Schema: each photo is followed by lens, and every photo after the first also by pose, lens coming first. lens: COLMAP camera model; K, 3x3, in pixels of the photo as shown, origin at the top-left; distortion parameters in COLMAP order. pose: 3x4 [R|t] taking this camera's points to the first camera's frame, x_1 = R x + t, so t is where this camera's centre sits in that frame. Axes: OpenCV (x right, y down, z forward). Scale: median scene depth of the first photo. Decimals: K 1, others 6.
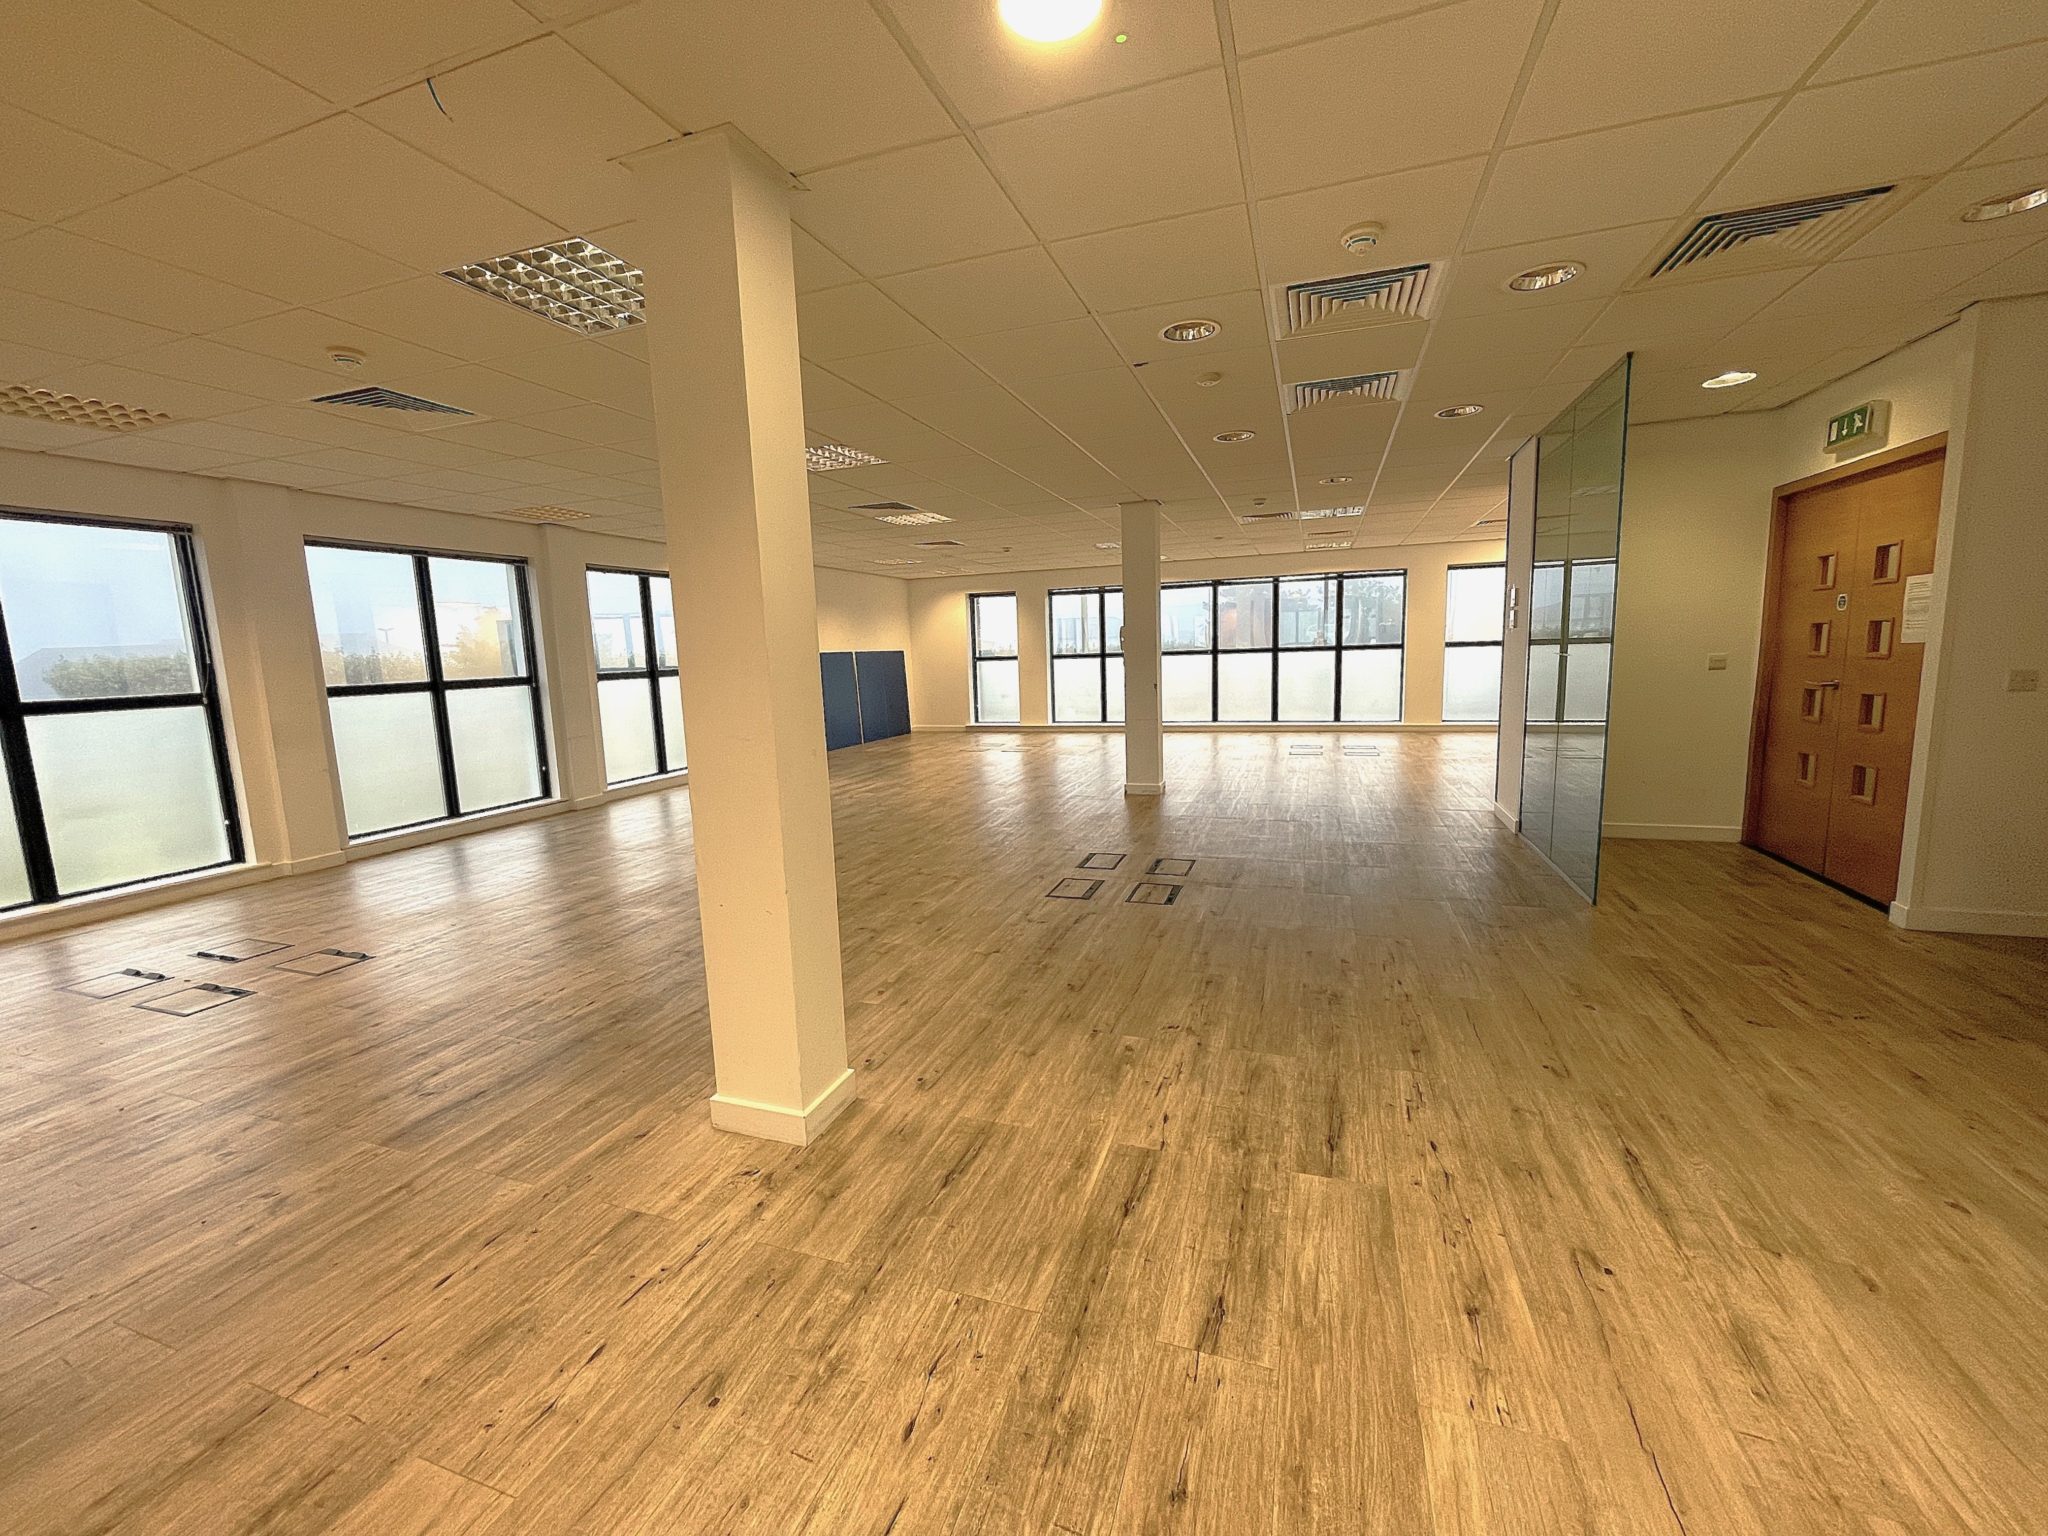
lens RADIAL K [[813.9, 0, 1033.1], [0, 813.9, 765.2], [0, 0, 1]] dist [0.000981, 0.000479]
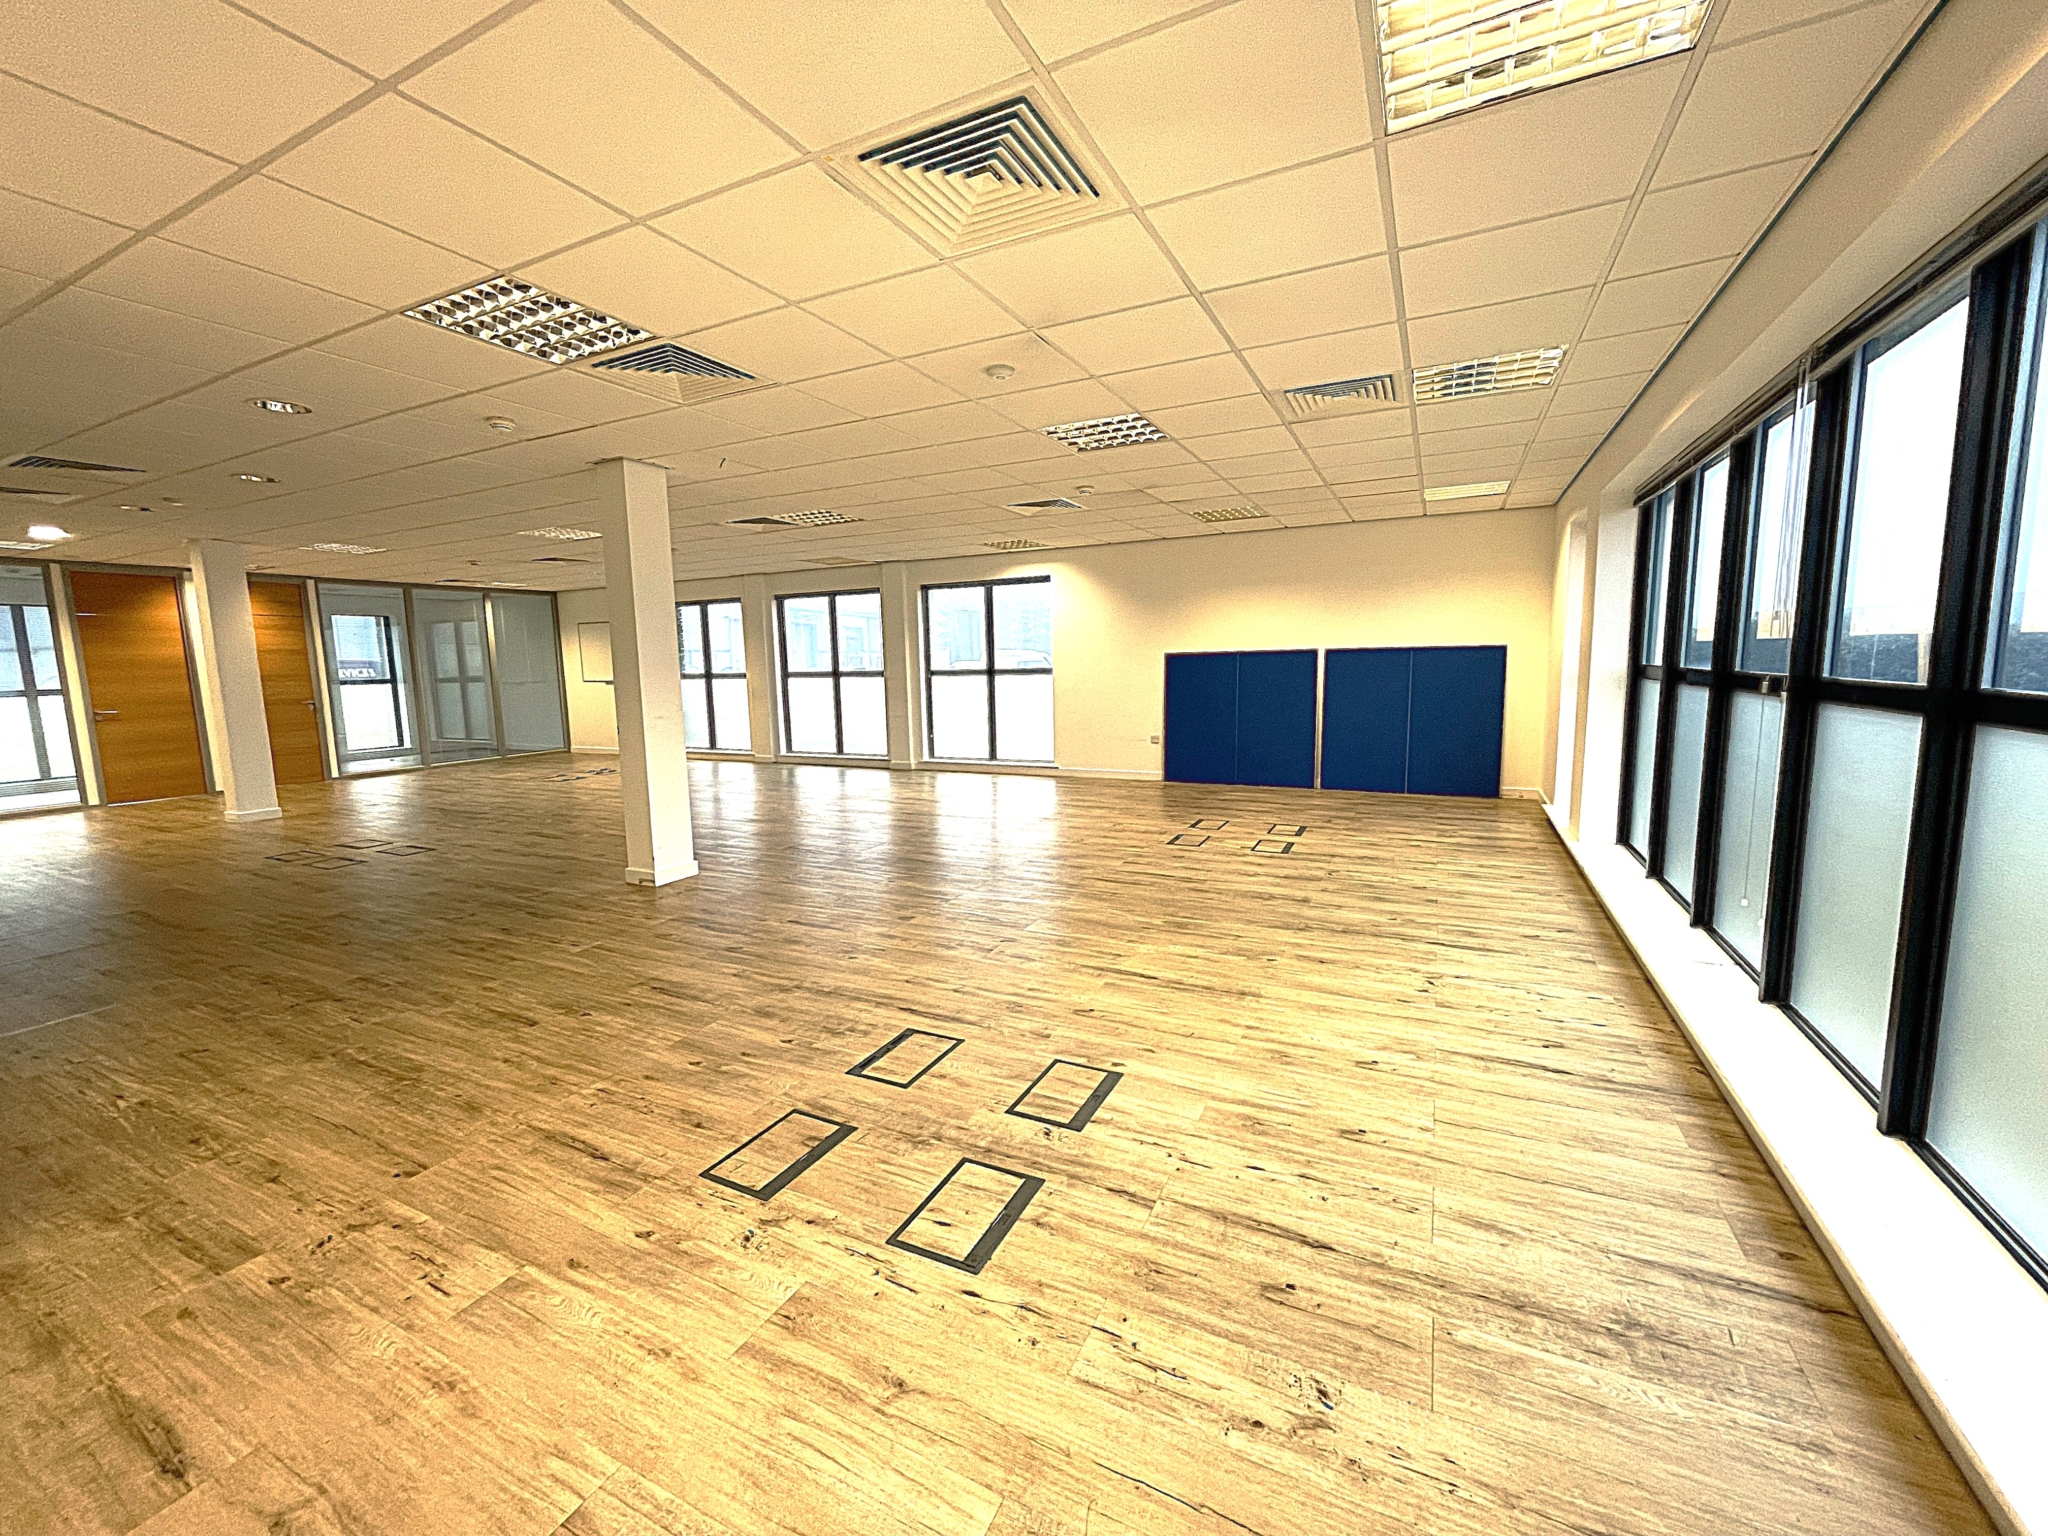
lens RADIAL K [[813.9, 0, 1033.1], [0, 813.9, 765.2], [0, 0, 1]] dist [0.000981, 0.000479]
pose [[-0.123927, 0.158350, -0.979575, 1.983938], [-0.114314, 0.978334, 0.172612, -0.558563], [0.985685, 0.133370, -0.103141, 3.524701]]
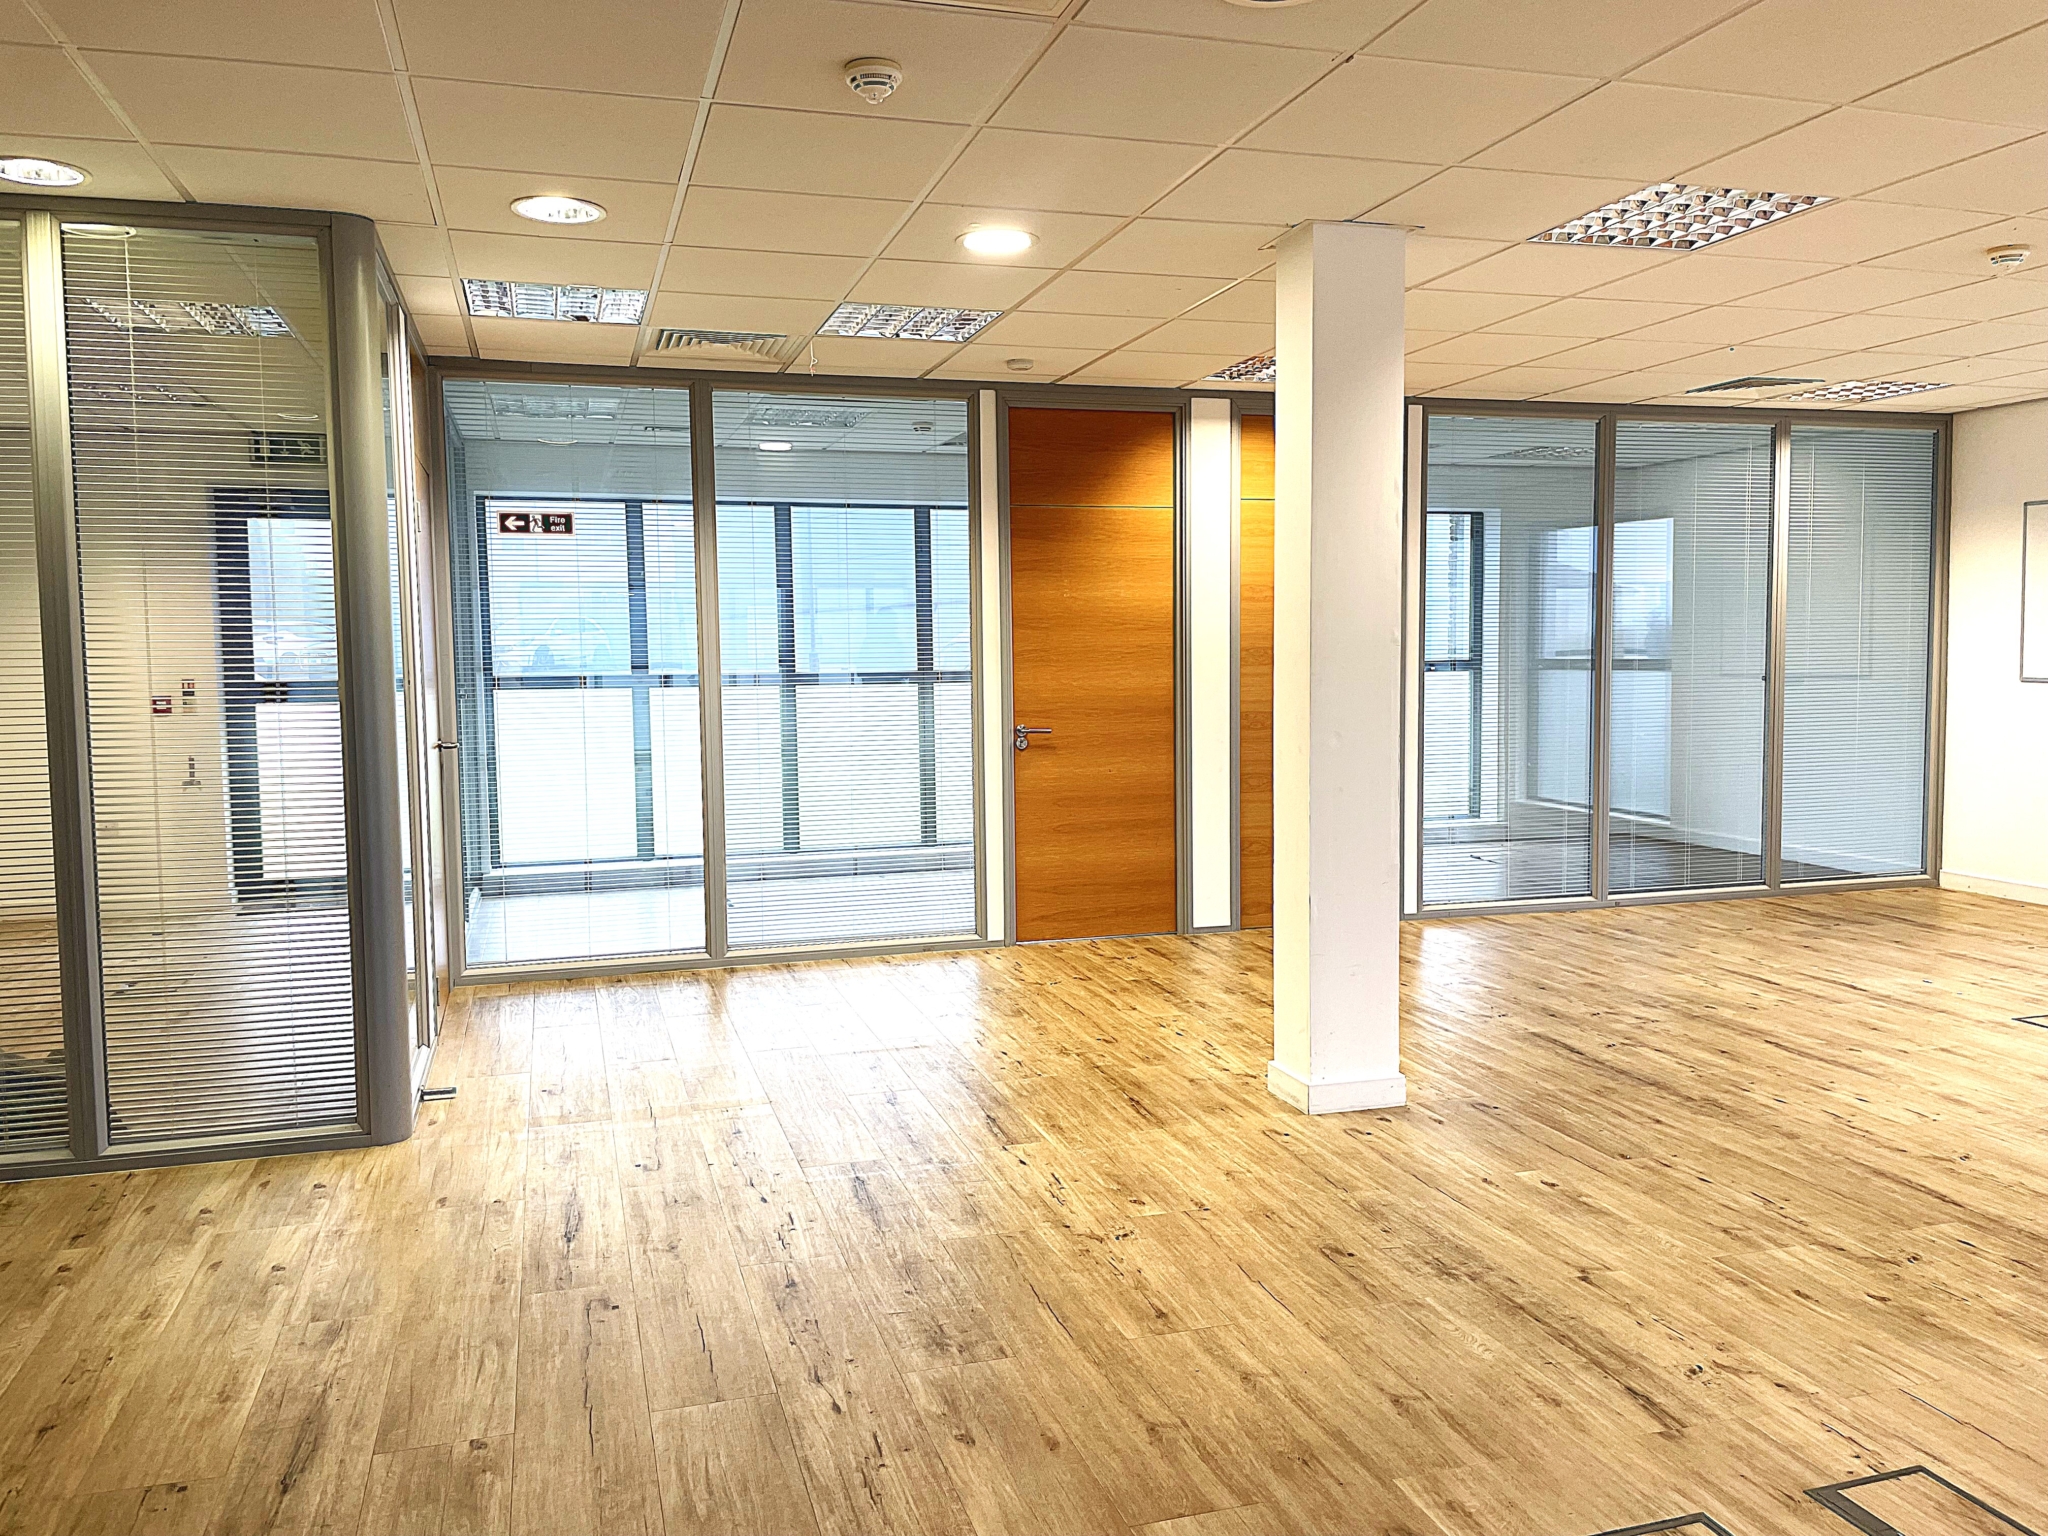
lens RADIAL K [[1637.9, 0, 1024.0], [0, 1637.9, 768.0], [0, 0, 1]] dist [0.073750, -0.005677]
pose [[-0.812201, 0.086007, -0.577003, 0.952143], [-0.046616, 0.976342, 0.211149, -0.322786], [0.581512, 0.198393, -0.788976, 1.882221]]
